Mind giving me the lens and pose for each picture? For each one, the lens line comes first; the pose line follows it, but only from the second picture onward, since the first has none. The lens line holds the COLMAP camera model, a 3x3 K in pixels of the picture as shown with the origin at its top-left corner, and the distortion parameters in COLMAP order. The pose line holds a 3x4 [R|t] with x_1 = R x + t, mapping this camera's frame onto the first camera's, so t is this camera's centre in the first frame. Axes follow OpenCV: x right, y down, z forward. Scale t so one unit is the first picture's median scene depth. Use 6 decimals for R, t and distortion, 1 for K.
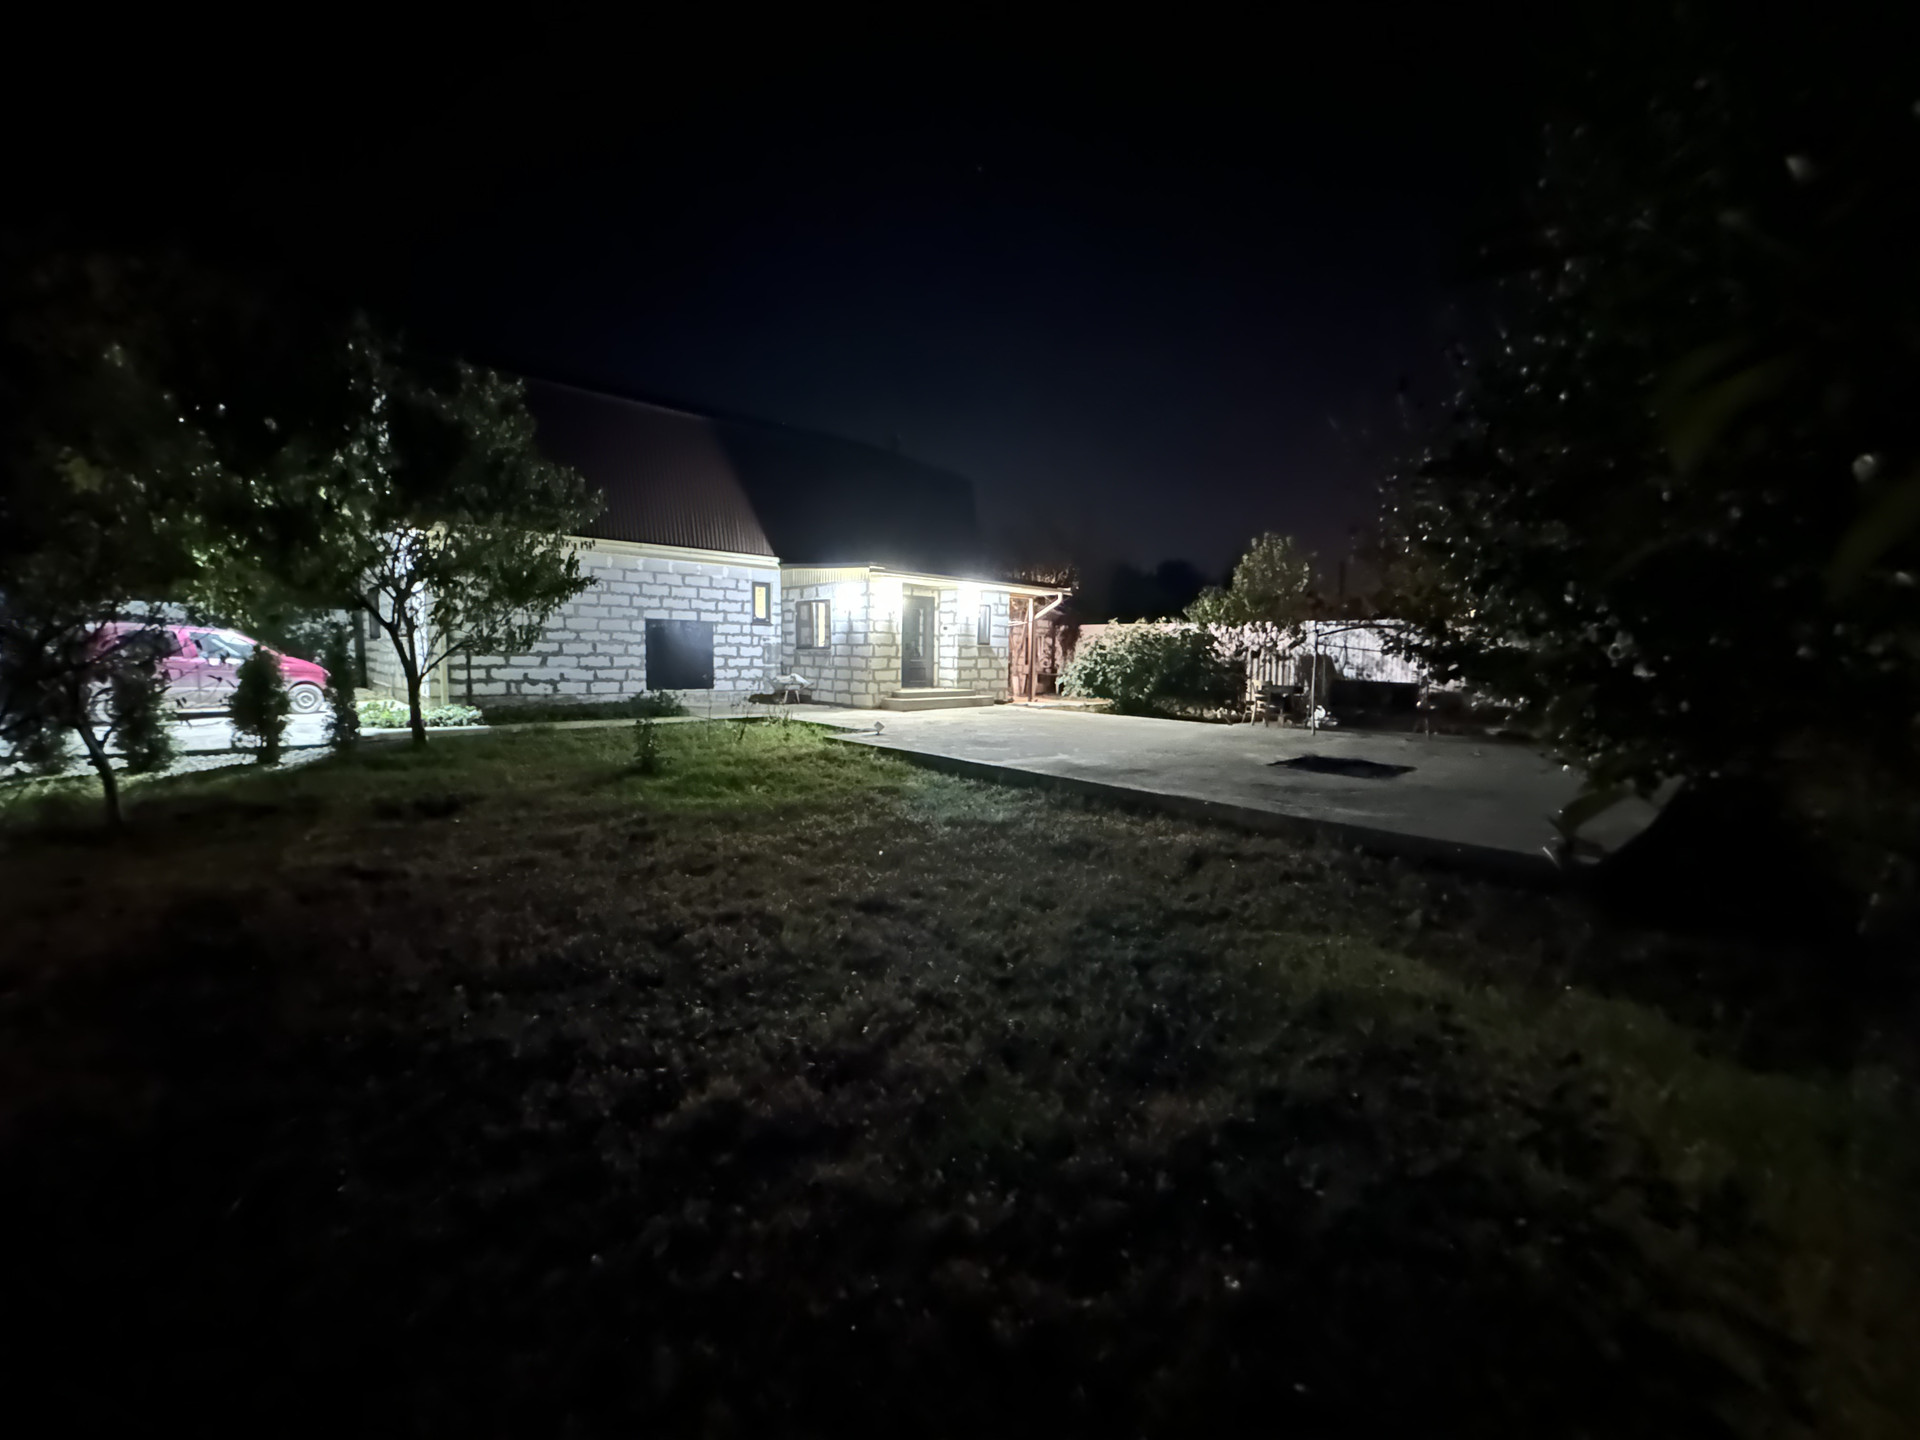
lens RADIAL K [[766.6, 0, 955.3], [0, 766.6, 728.9], [0, 0, 1]] dist [-0.003325, 0.001221]
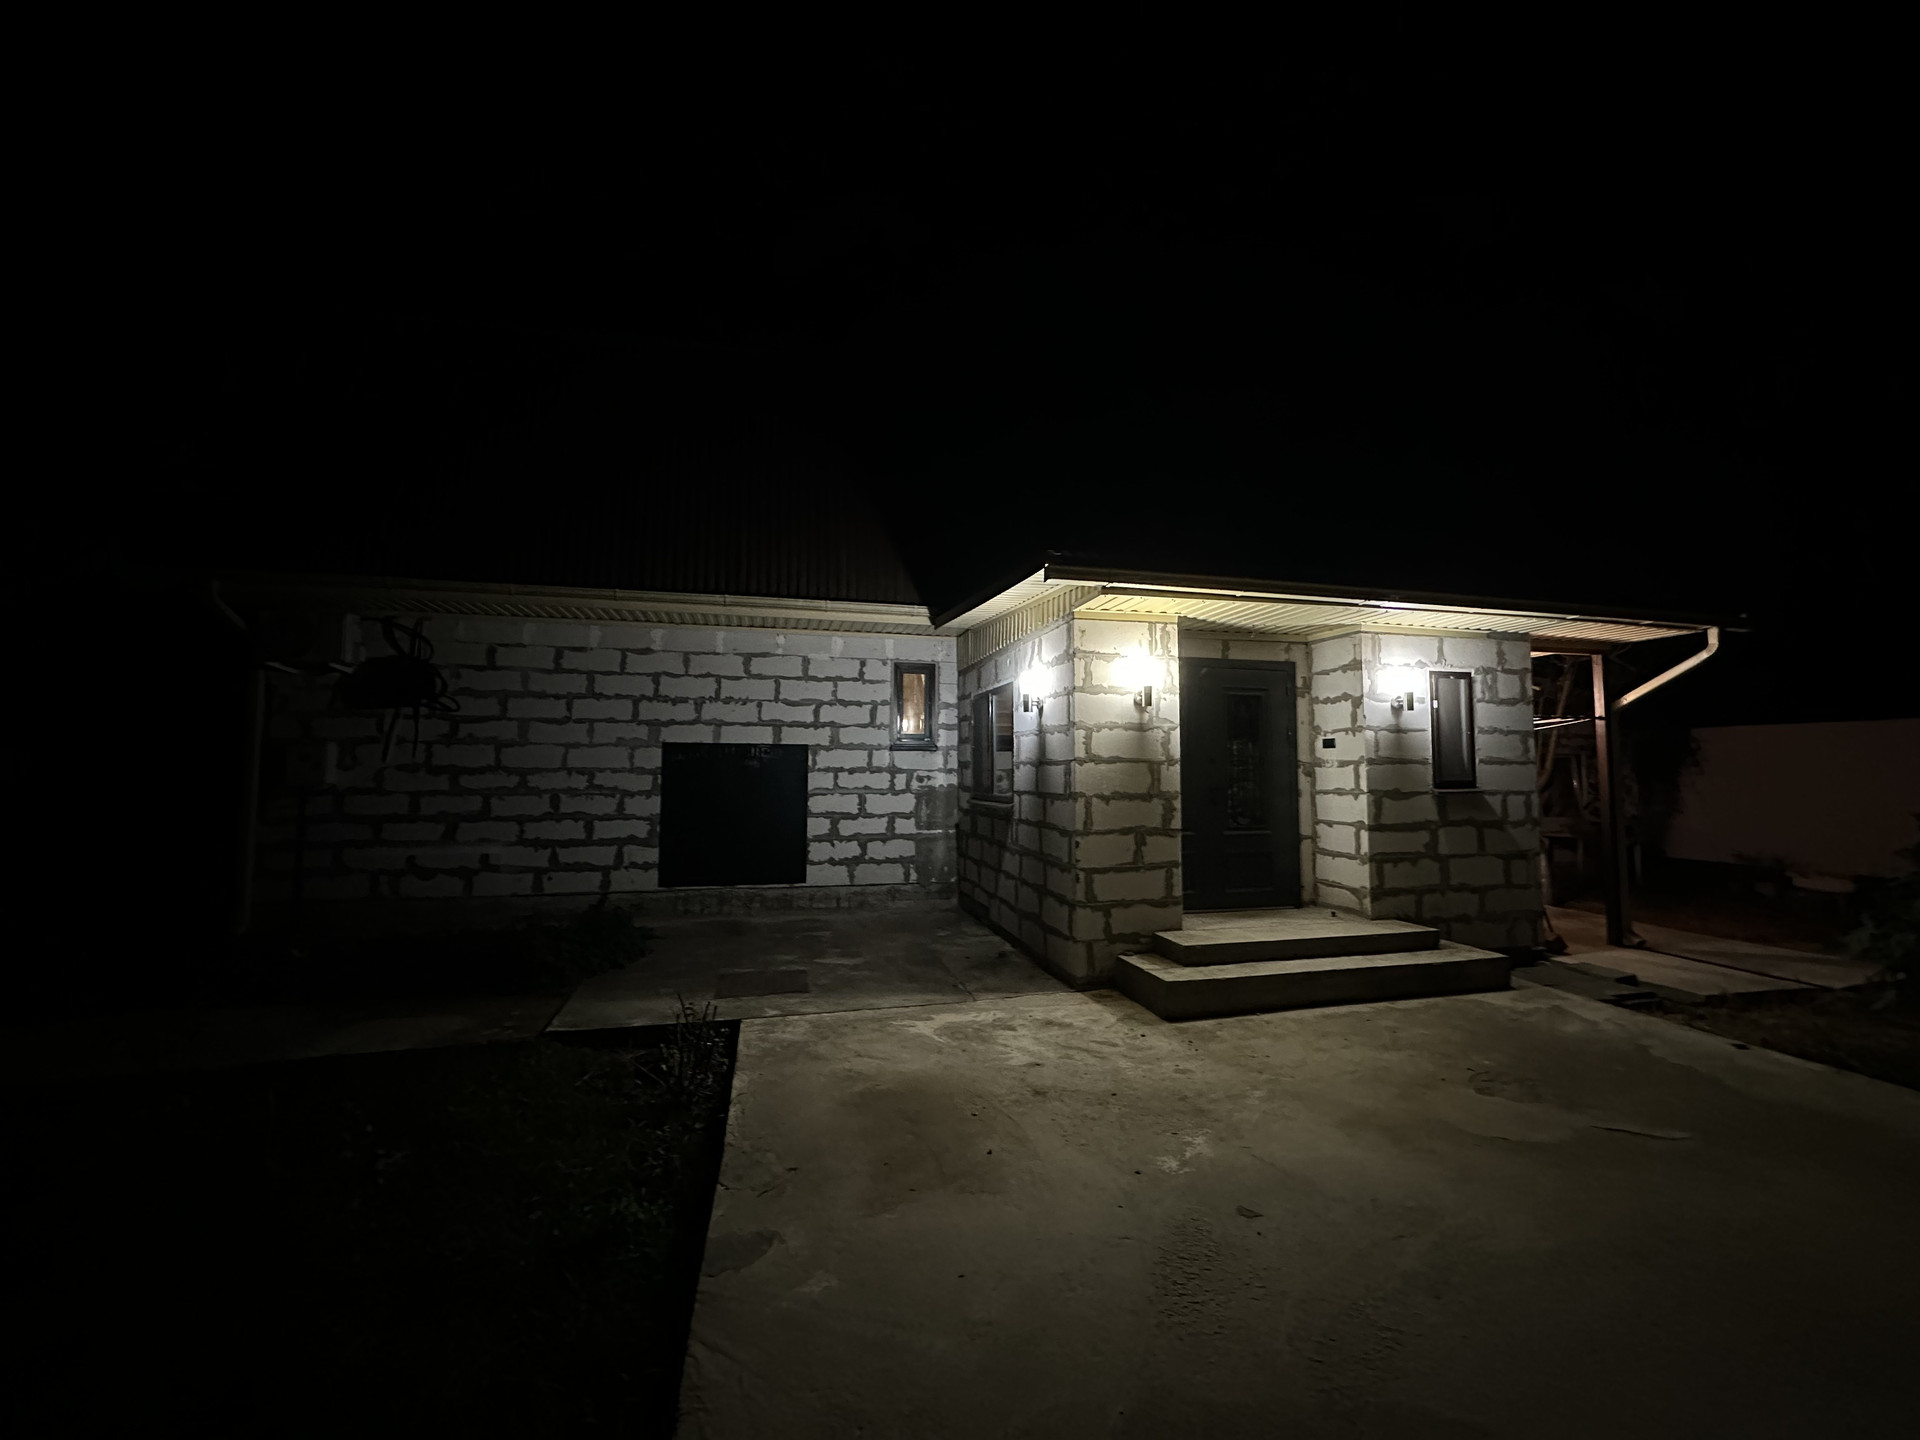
lens RADIAL K [[766.6, 0, 960.1], [0, 766.6, 724.6], [0, 0, 1]] dist [-0.003325, 0.001221]
pose [[0.873976, -0.044547, -0.483923, 0.011333], [-0.035930, 0.987141, -0.155761, -0.084367], [0.484639, 0.153519, 0.861137, 0.654770]]
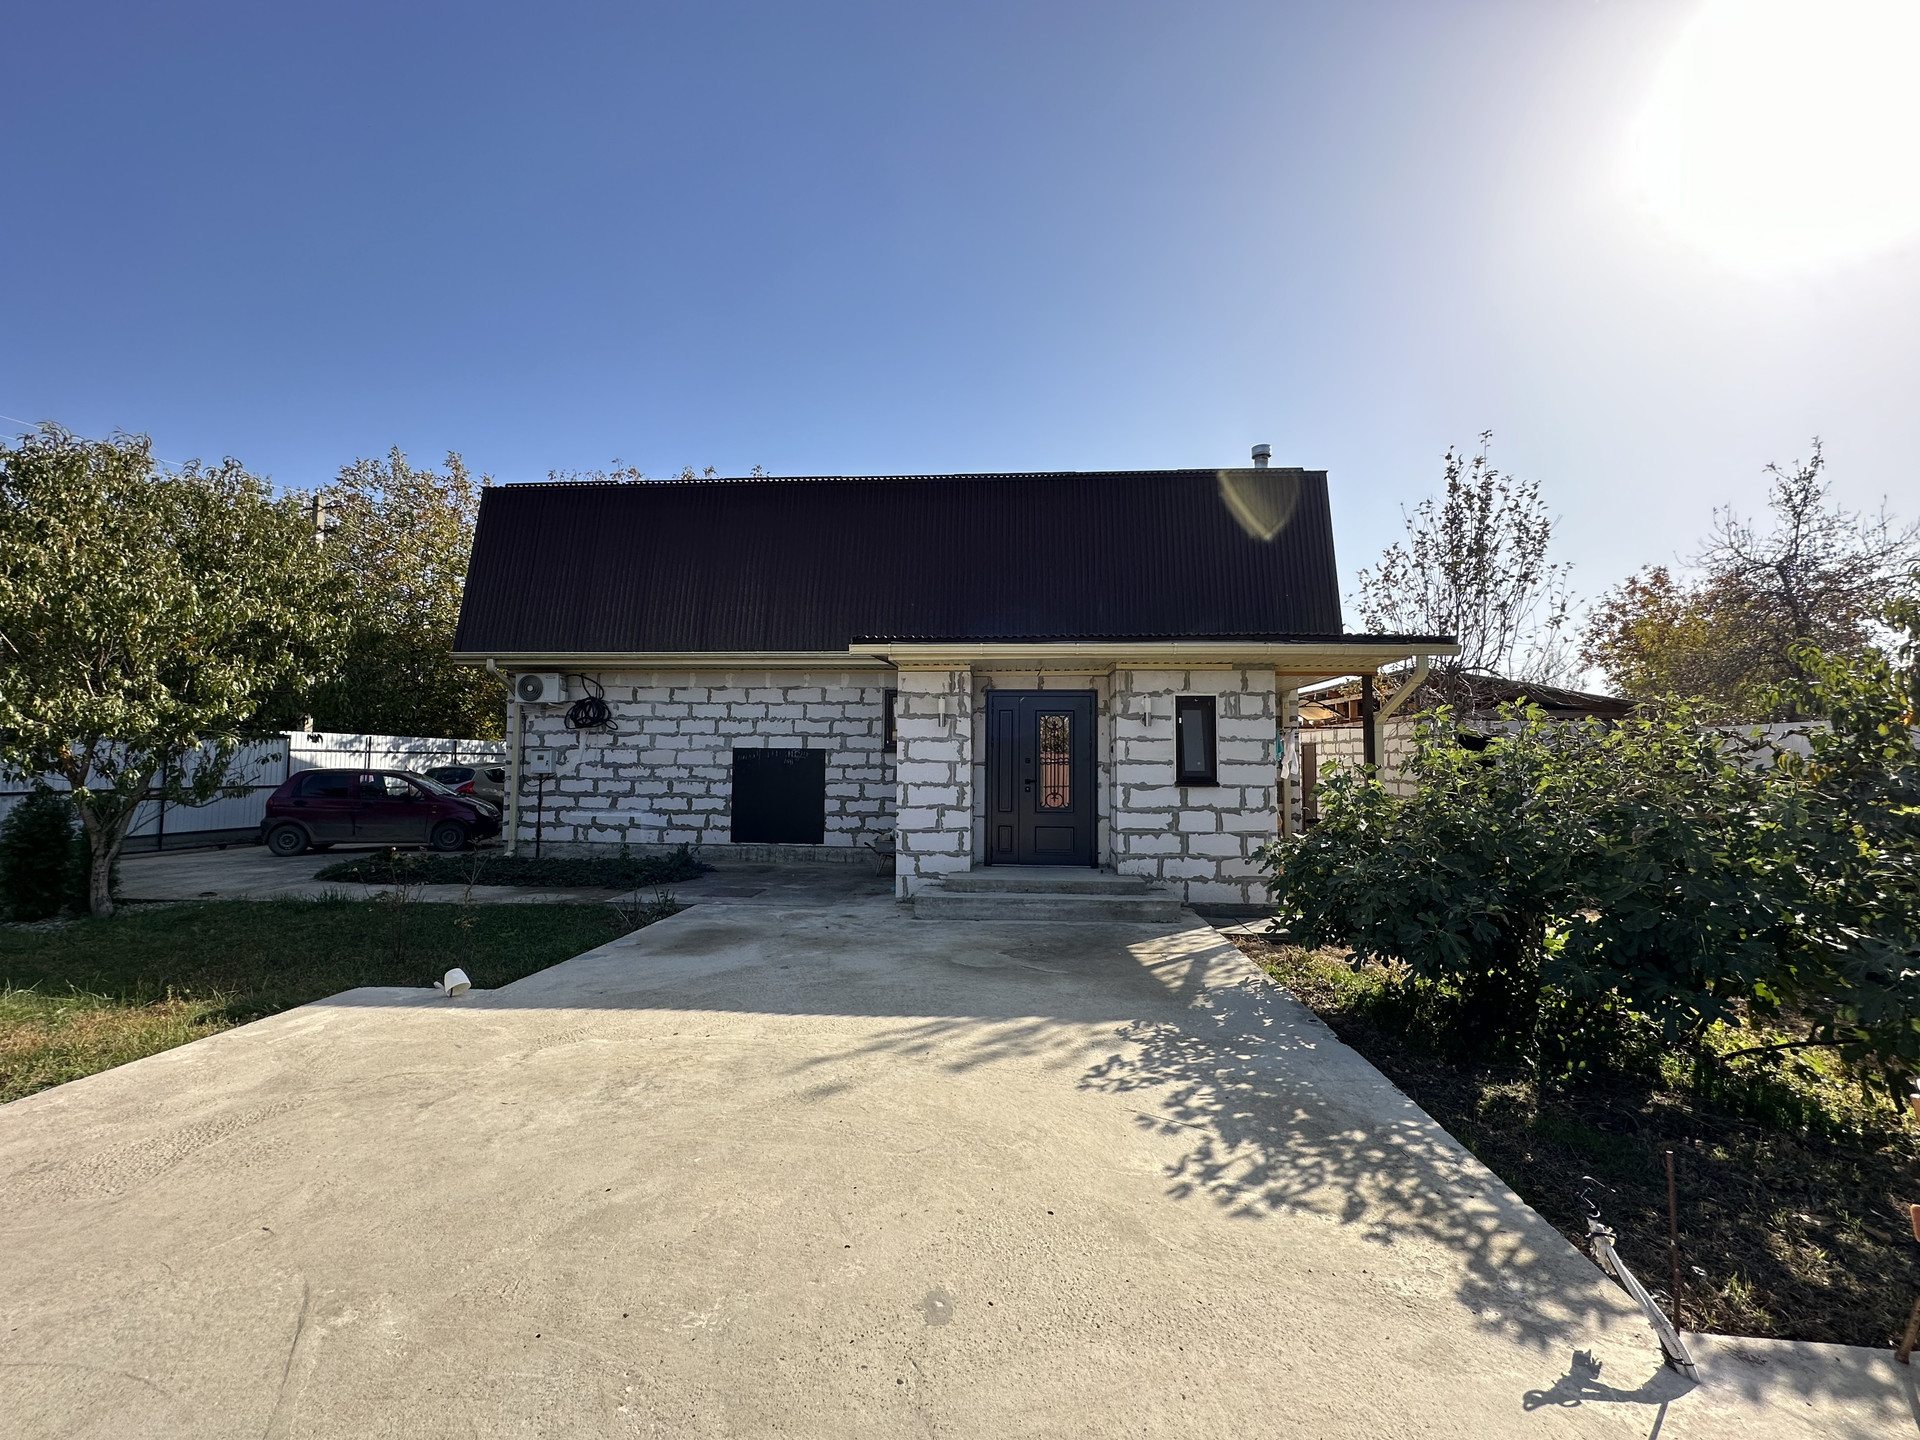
lens RADIAL K [[766.6, 0, 957.4], [0, 766.6, 727.5], [0, 0, 1]] dist [-0.003325, 0.001221]
pose [[0.683157, -0.048665, -0.728648, 0.310186], [-0.069484, 0.988919, -0.131194, -0.079212], [0.726958, 0.140256, 0.672206, 0.640178]]
